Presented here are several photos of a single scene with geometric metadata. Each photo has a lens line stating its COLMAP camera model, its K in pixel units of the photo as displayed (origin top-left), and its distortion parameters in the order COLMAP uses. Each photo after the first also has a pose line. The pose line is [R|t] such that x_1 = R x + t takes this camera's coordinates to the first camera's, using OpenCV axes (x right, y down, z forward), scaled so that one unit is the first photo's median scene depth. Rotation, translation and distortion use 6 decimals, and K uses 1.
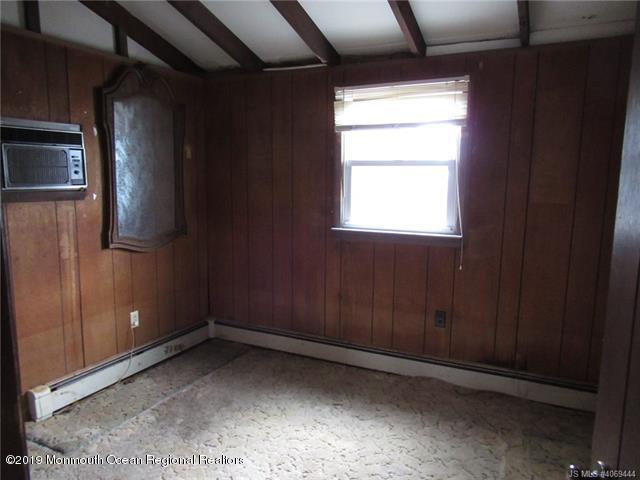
lens RADIAL K [[471.8, 0, 320.0], [0, 471.8, 240.0], [0, 0, 1]] dist [-0.004698, -0.005857]
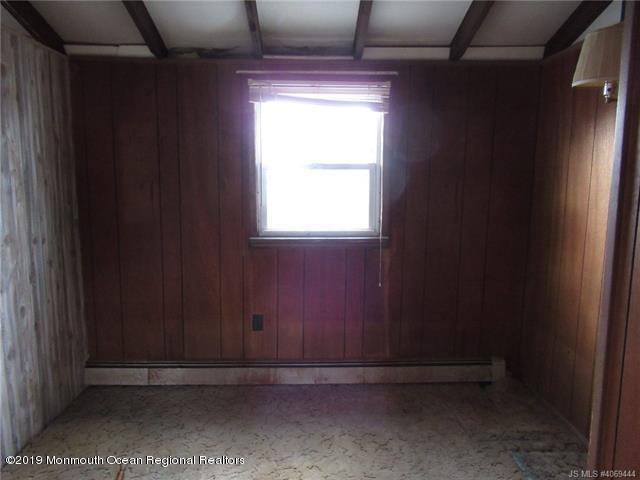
lens RADIAL K [[471.8, 0, 320.0], [0, 471.8, 240.0], [0, 0, 1]] dist [-0.004698, -0.005857]
pose [[0.886652, -0.065339, 0.457798, -0.292441], [0.069600, 0.997546, 0.007575, -0.019489], [-0.457170, 0.025147, 0.889024, 0.146628]]
